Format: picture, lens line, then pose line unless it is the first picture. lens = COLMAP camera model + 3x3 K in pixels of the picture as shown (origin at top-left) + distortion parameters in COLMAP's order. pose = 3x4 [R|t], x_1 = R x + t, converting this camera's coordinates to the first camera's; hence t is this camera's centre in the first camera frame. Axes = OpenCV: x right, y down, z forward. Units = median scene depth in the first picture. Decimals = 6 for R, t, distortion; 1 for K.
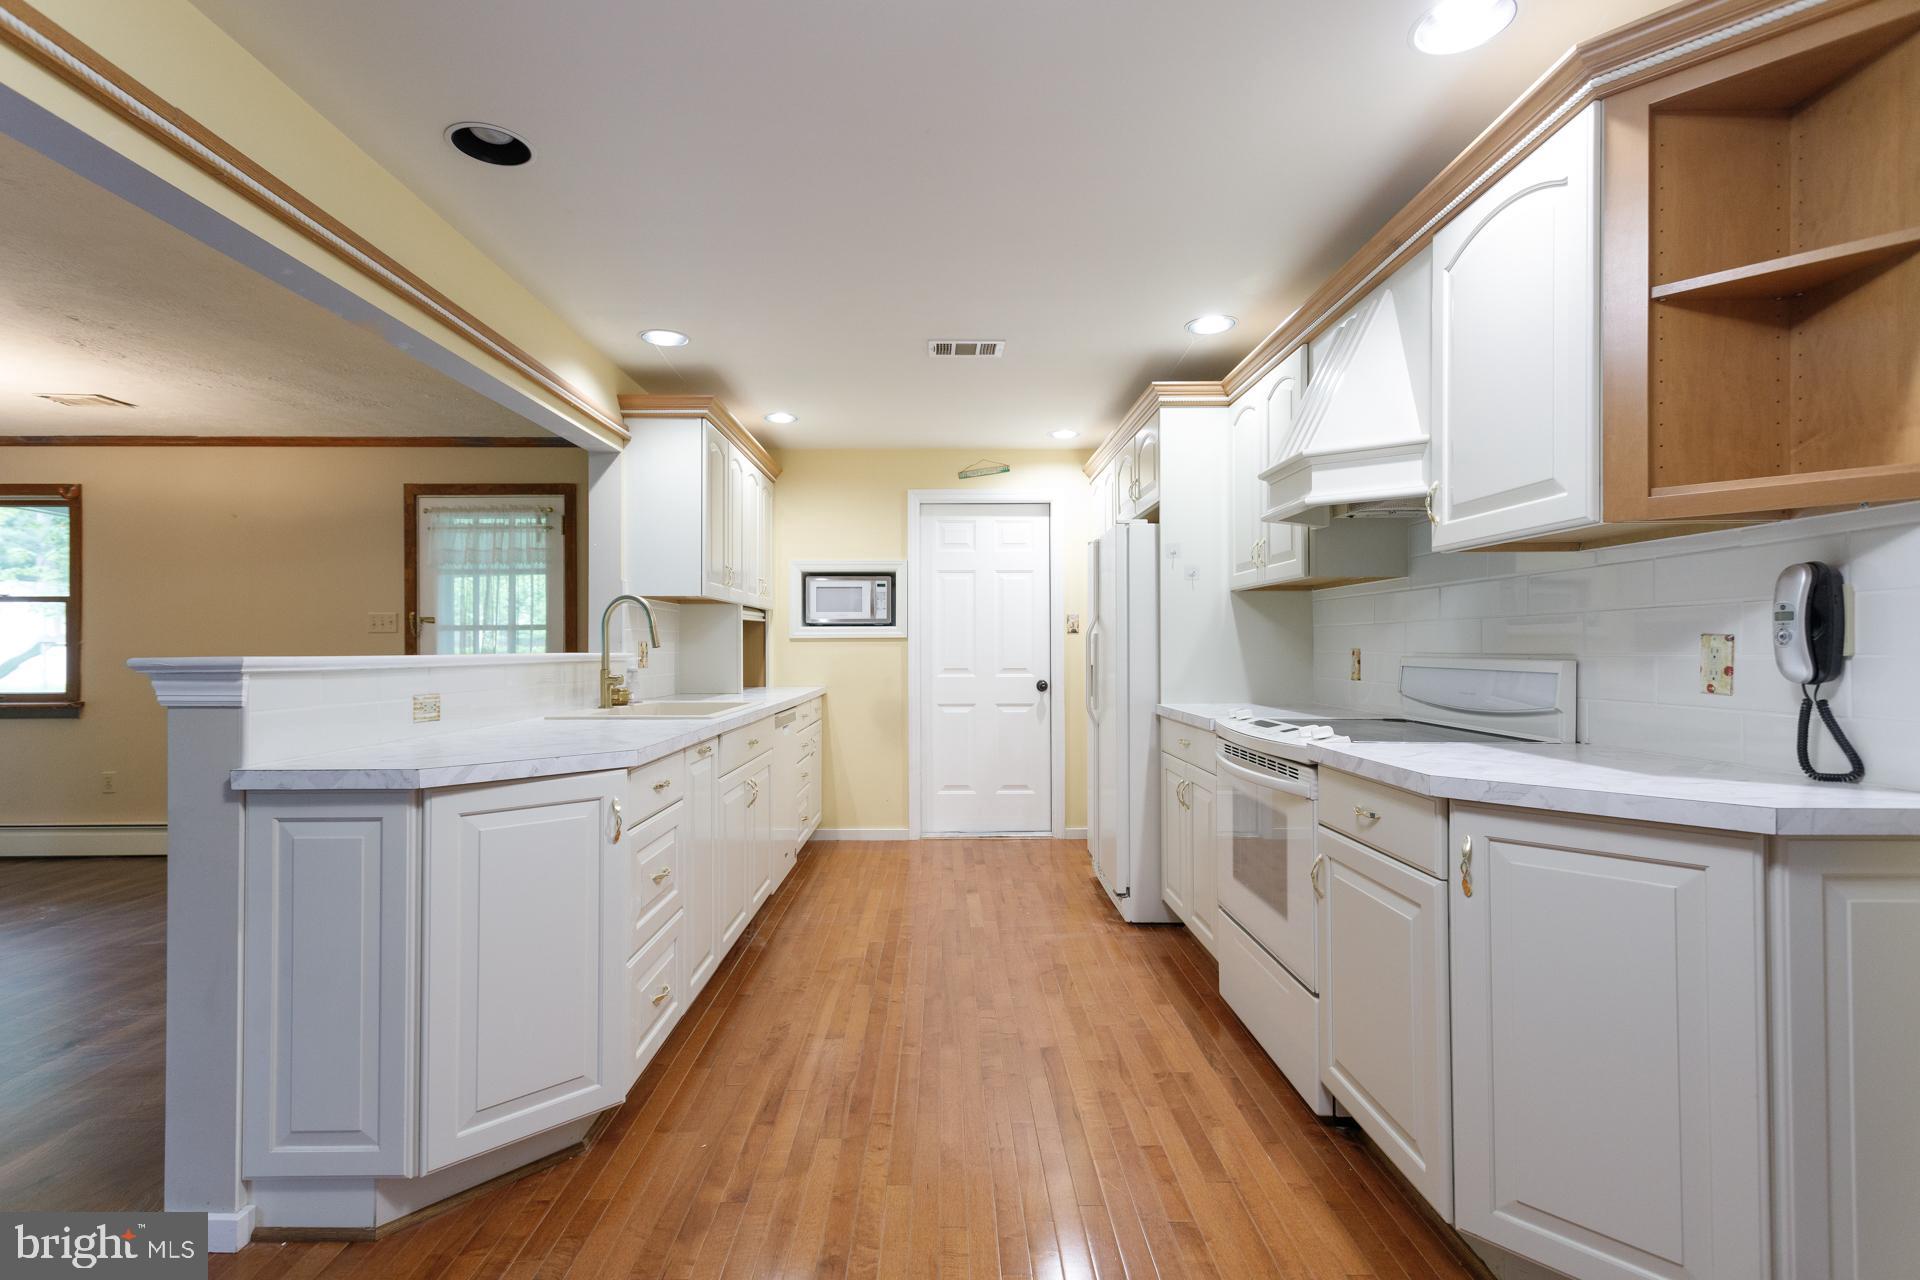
lens RADIAL K [[903.8, 0, 948.3], [0, 903.8, 641.2], [0, 0, 1]] dist [0.017406, -0.000930]
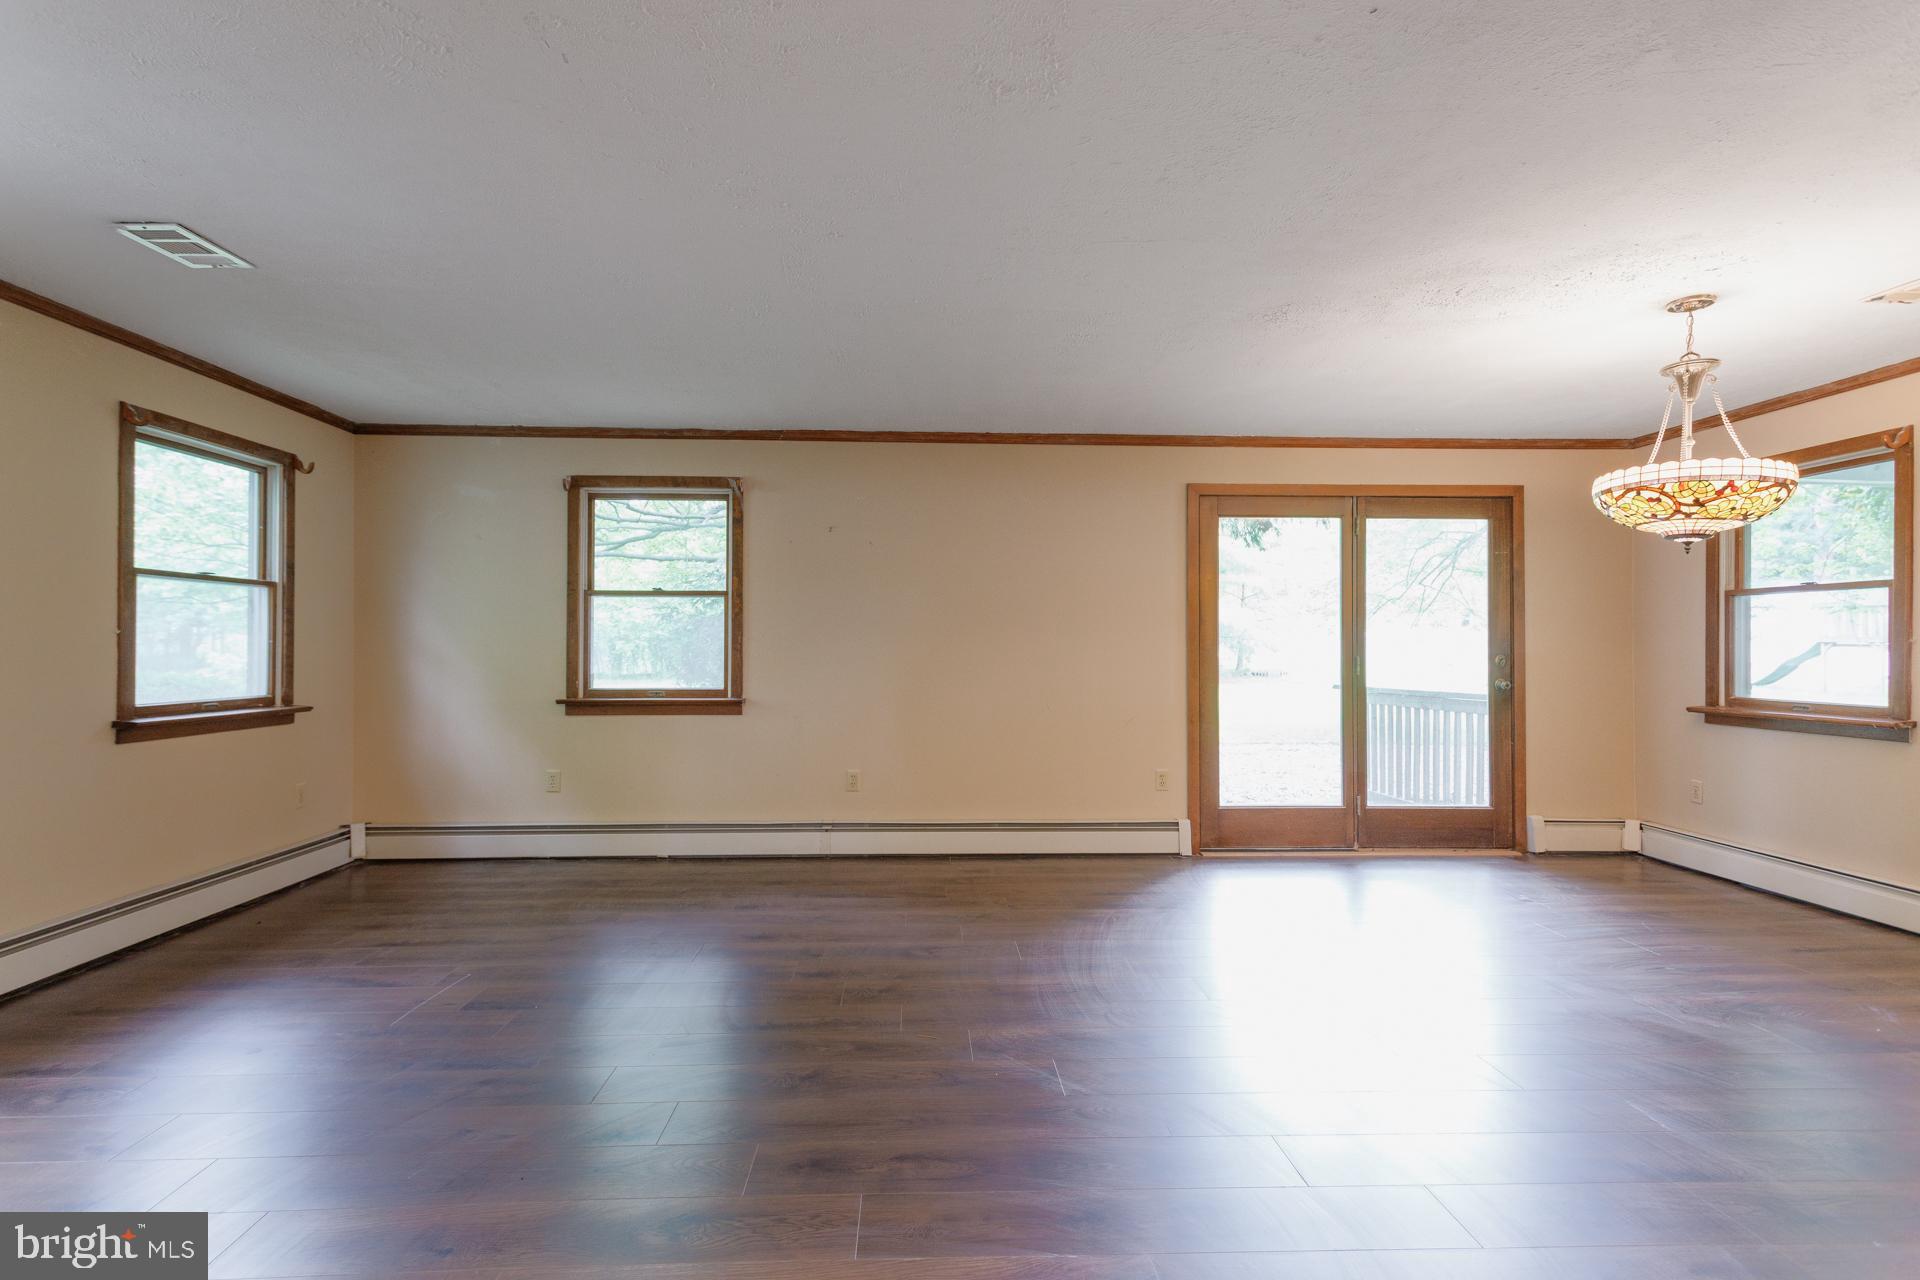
lens RADIAL K [[907.2, 0, 947.8], [0, 907.2, 640.5], [0, 0, 1]] dist [0.018354, -0.001190]
pose [[0.037407, -0.001115, -0.999300, -0.321415], [0.000489, 0.999999, -0.001097, 0.002682], [0.999300, -0.000447, 0.037407, 0.274693]]
